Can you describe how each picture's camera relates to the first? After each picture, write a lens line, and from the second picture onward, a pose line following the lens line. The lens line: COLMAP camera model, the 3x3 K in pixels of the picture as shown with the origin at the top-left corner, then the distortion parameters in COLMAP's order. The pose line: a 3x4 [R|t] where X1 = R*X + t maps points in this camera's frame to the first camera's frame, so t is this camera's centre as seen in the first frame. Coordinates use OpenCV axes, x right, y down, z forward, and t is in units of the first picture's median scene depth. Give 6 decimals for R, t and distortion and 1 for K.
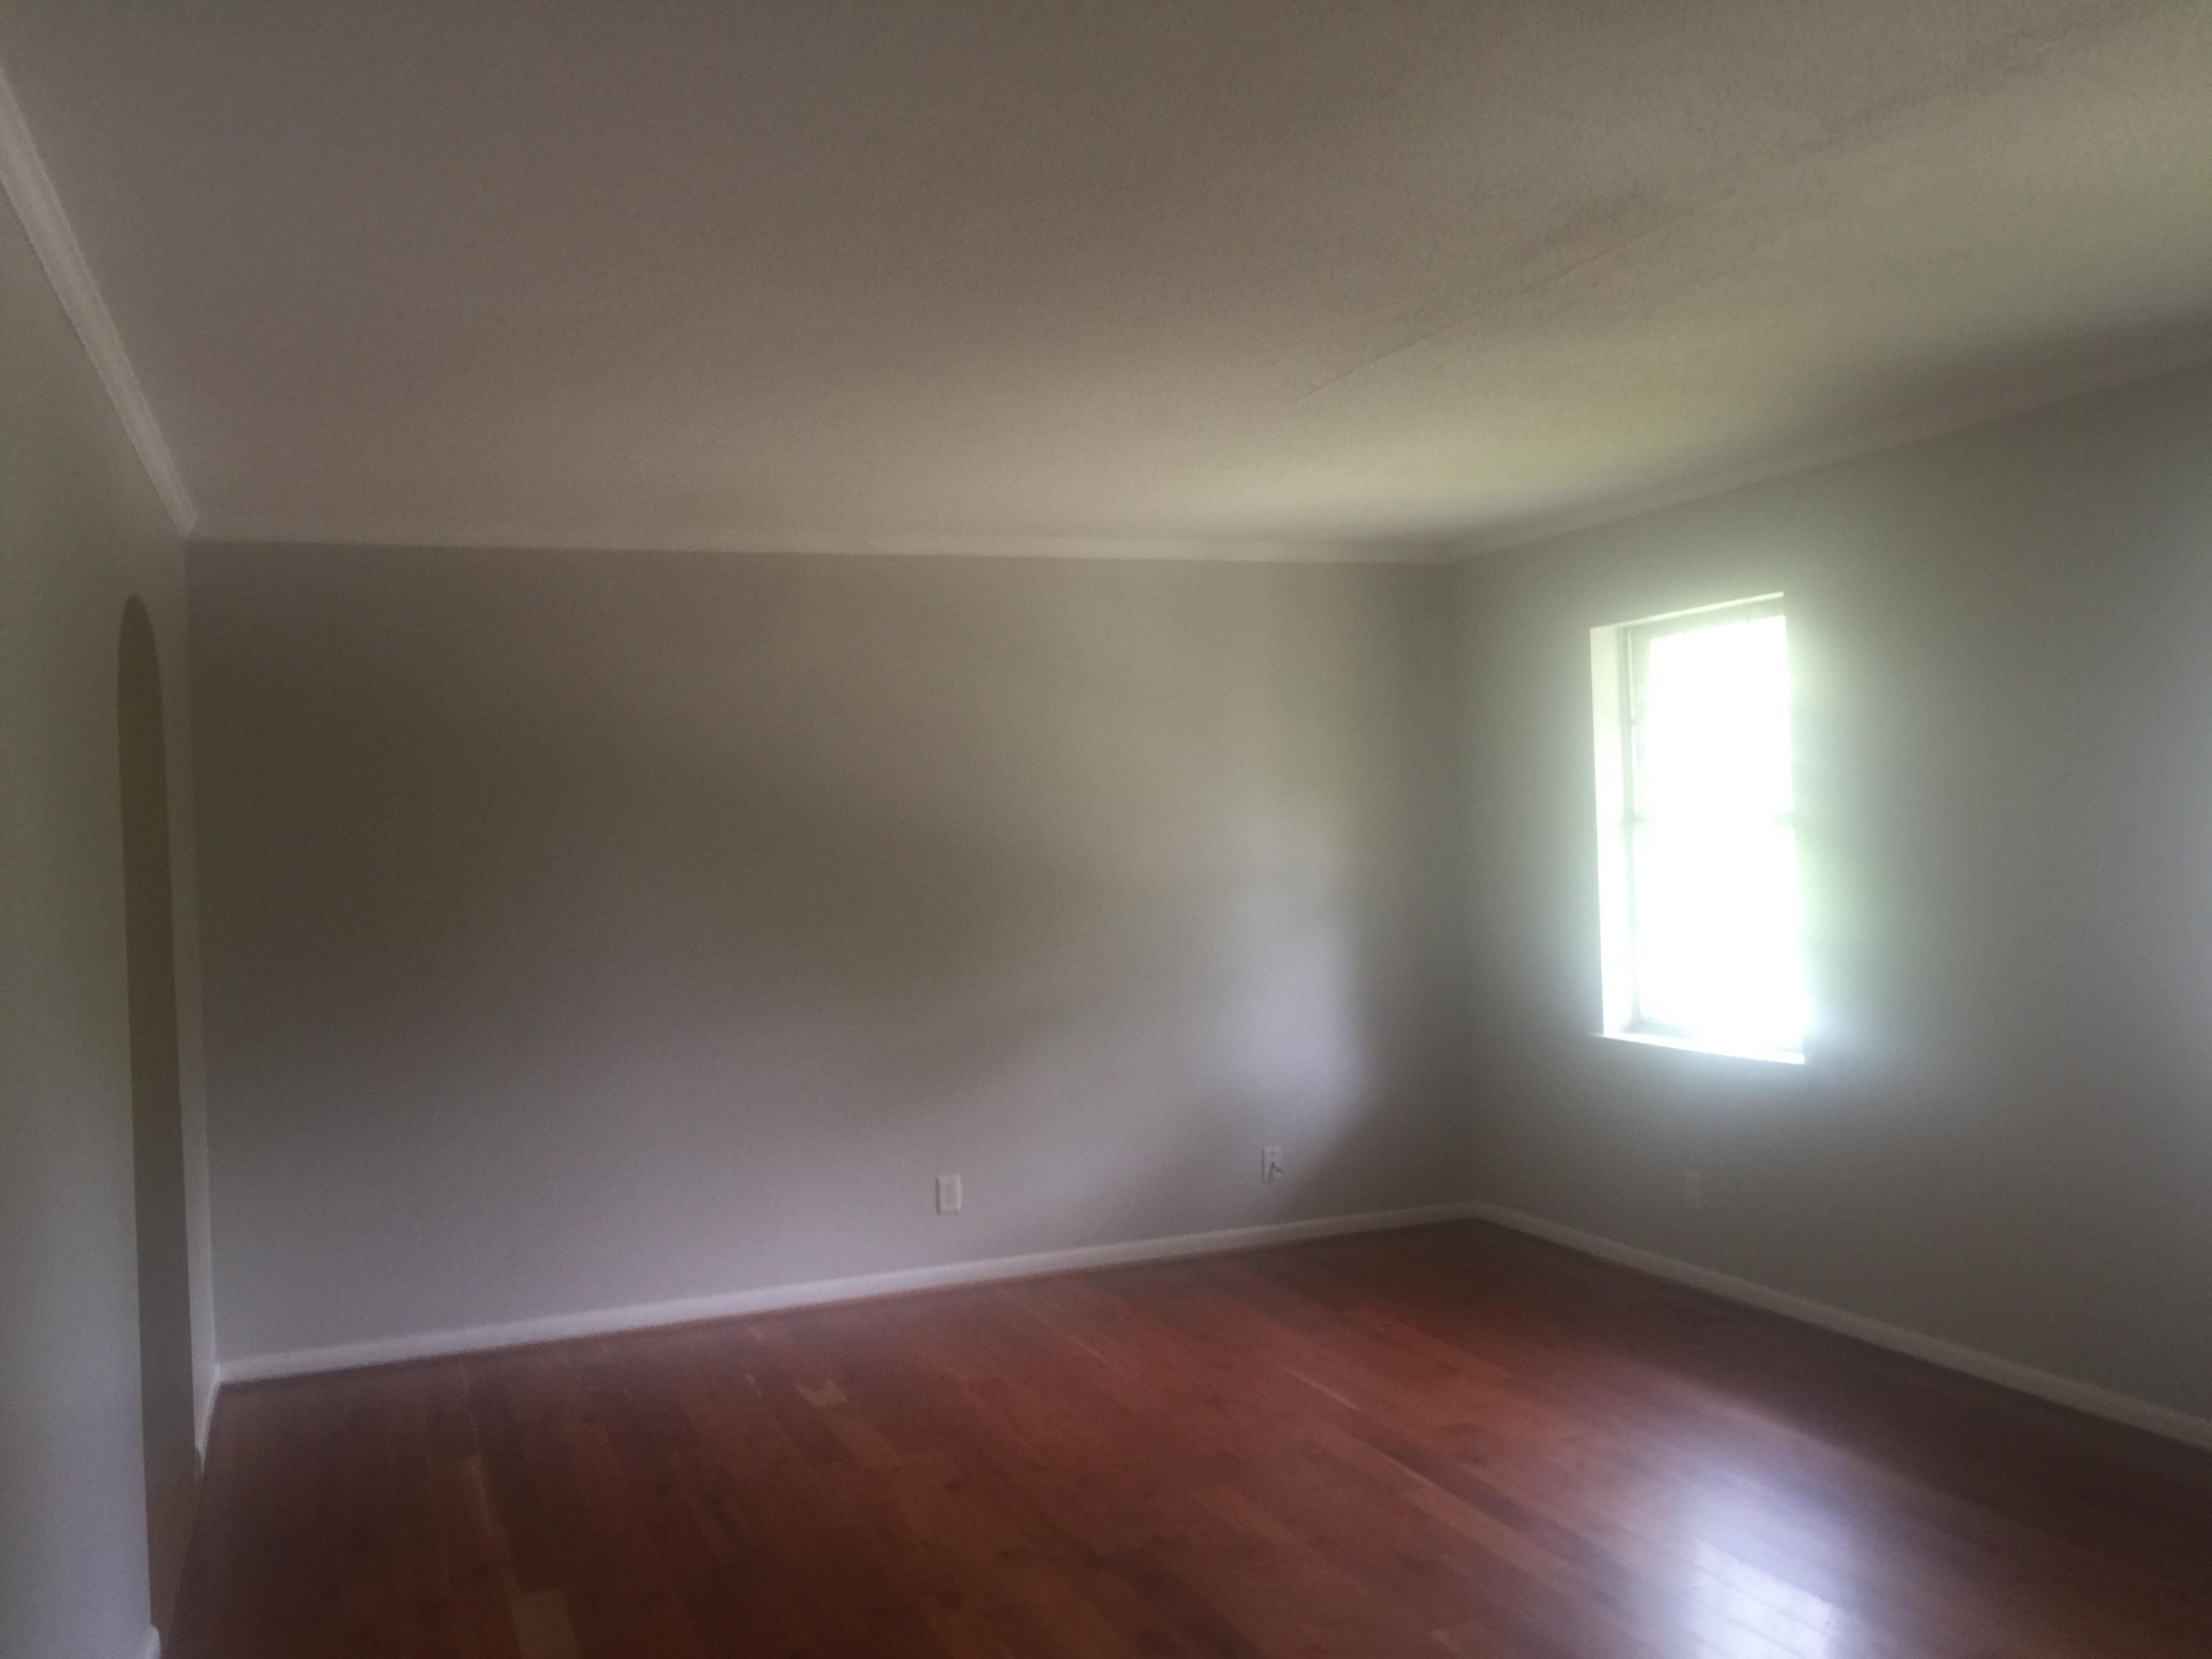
lens RADIAL K [[1880.9, 0, 1106.0], [0, 1880.9, 829.5], [0, 0, 1]] dist [0.090815, -0.173832]
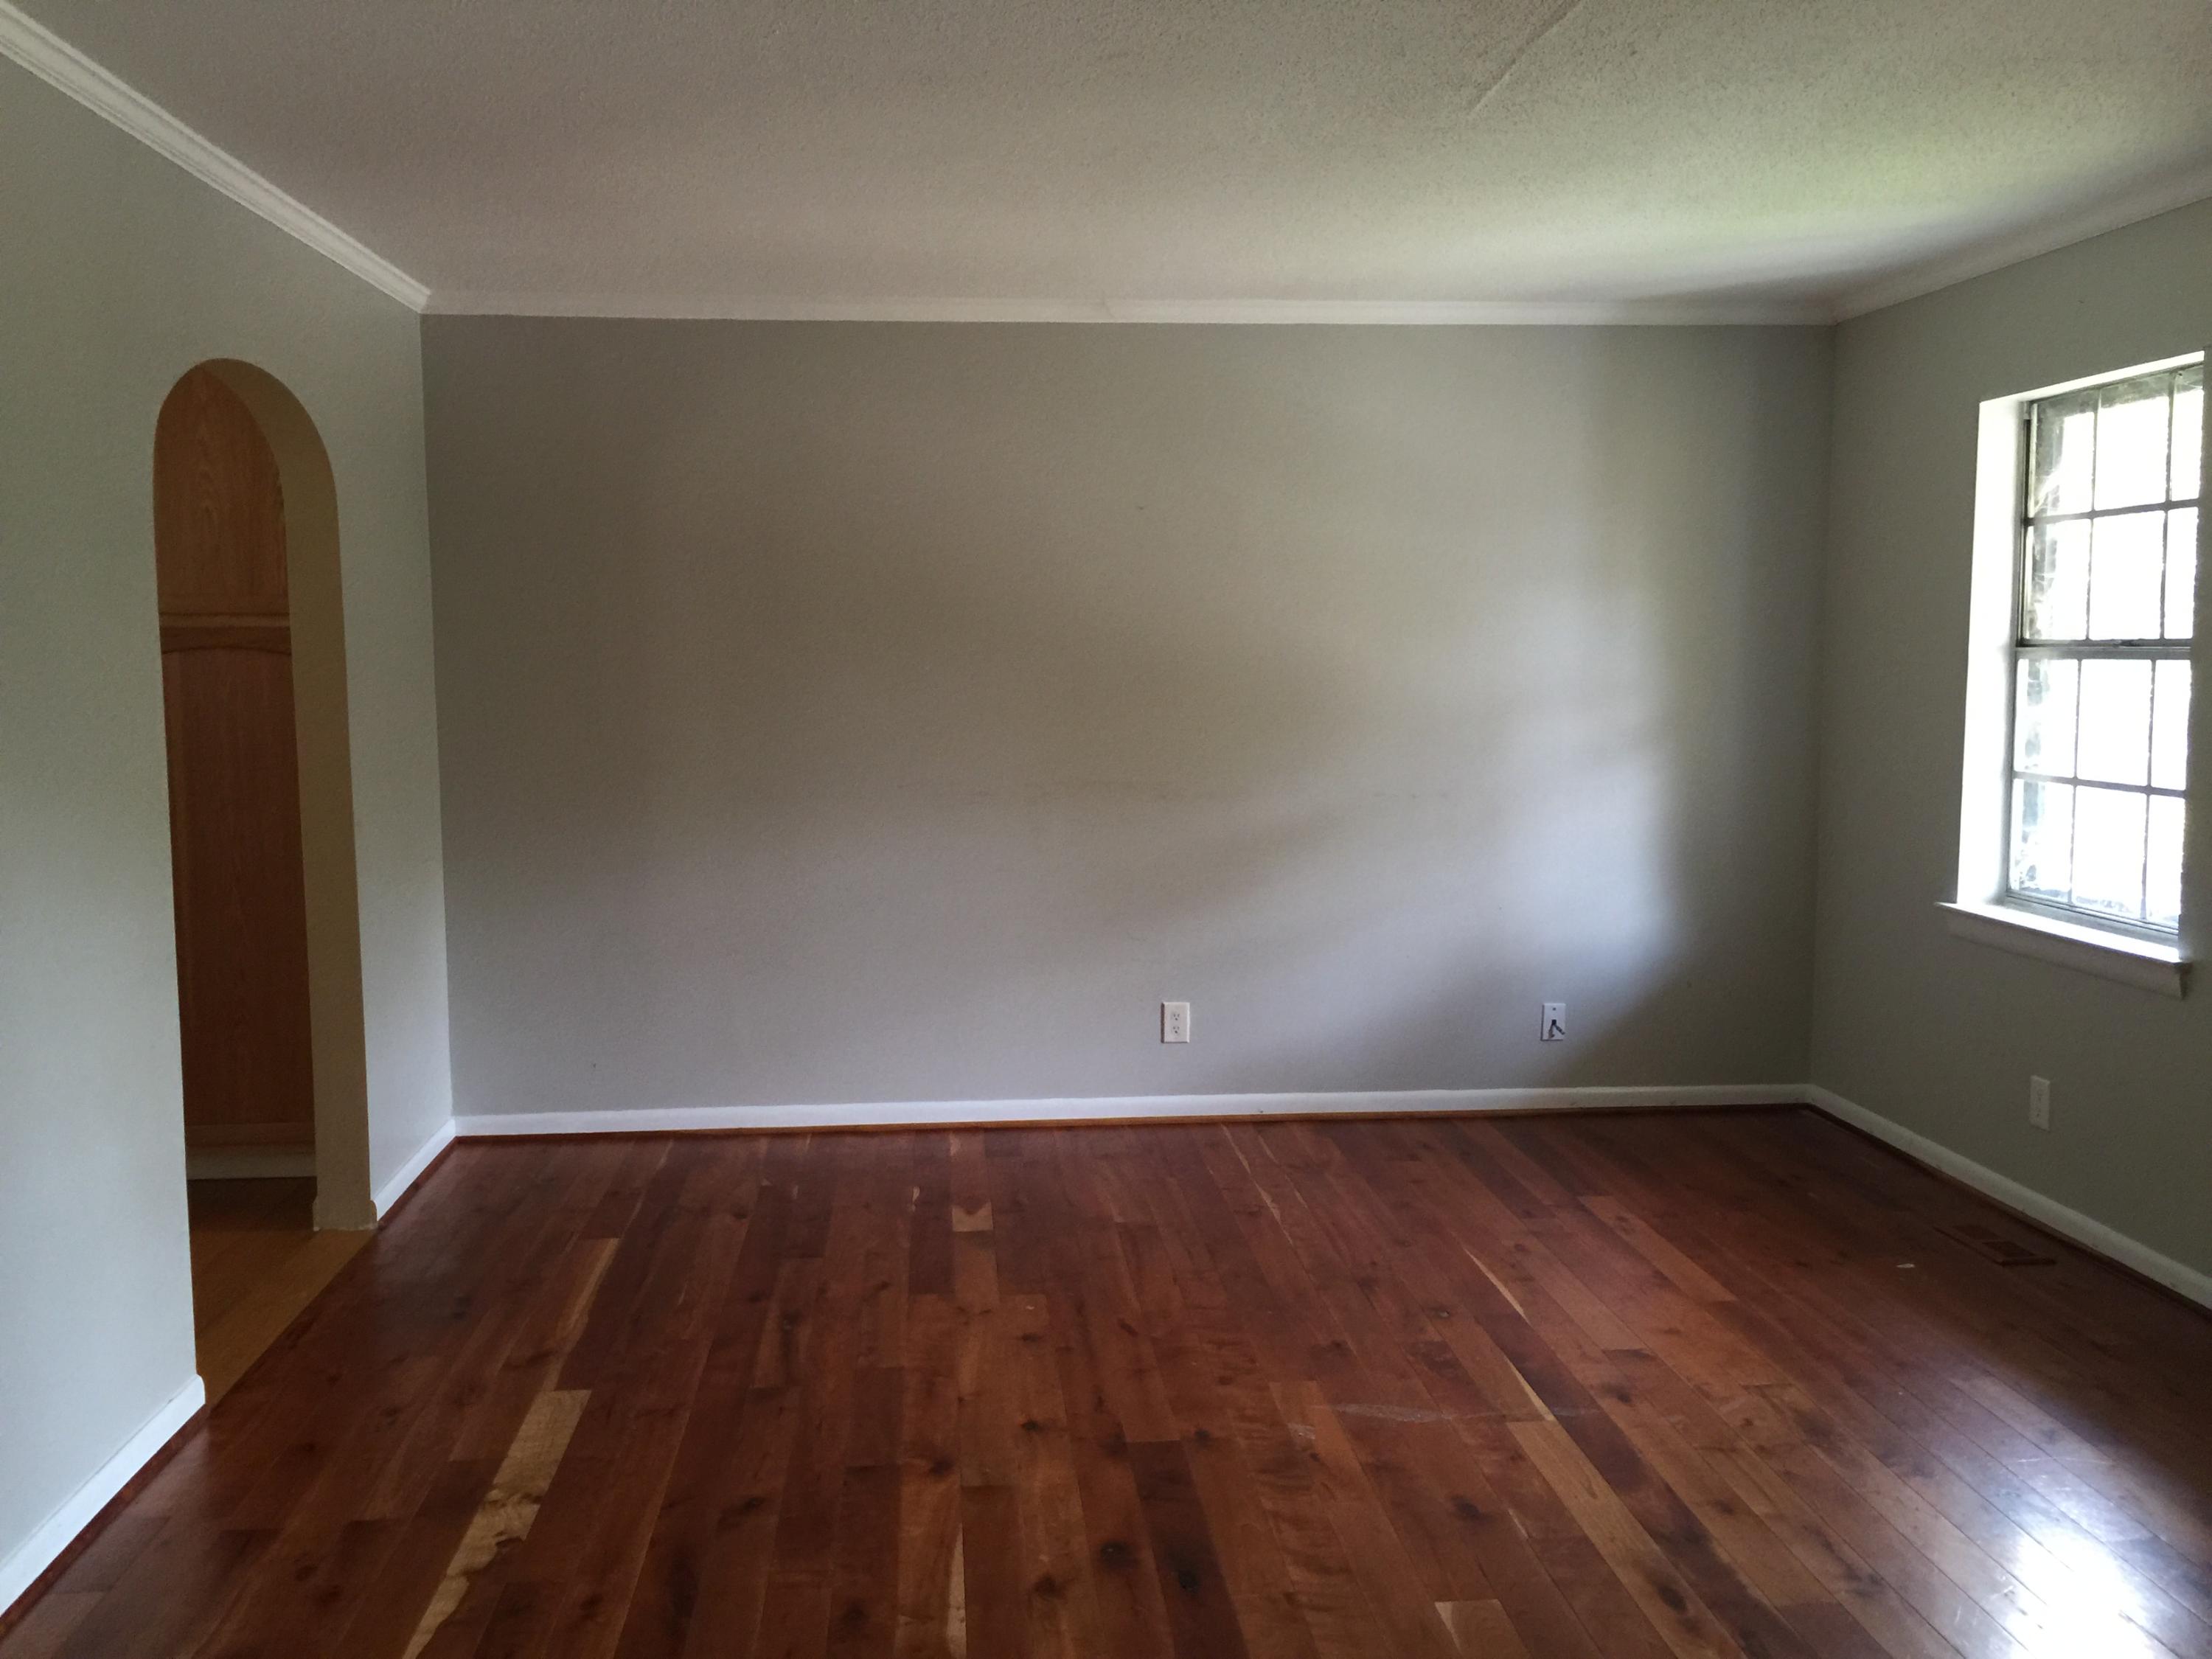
lens RADIAL K [[1880.9, 0, 1106.0], [0, 1880.9, 829.5], [0, 0, 1]] dist [0.090815, -0.173832]
pose [[0.955666, 0.062602, -0.287721, 0.146533], [-0.032089, 0.993461, 0.109574, -0.003078], [0.292699, -0.095484, 0.951425, 0.109499]]
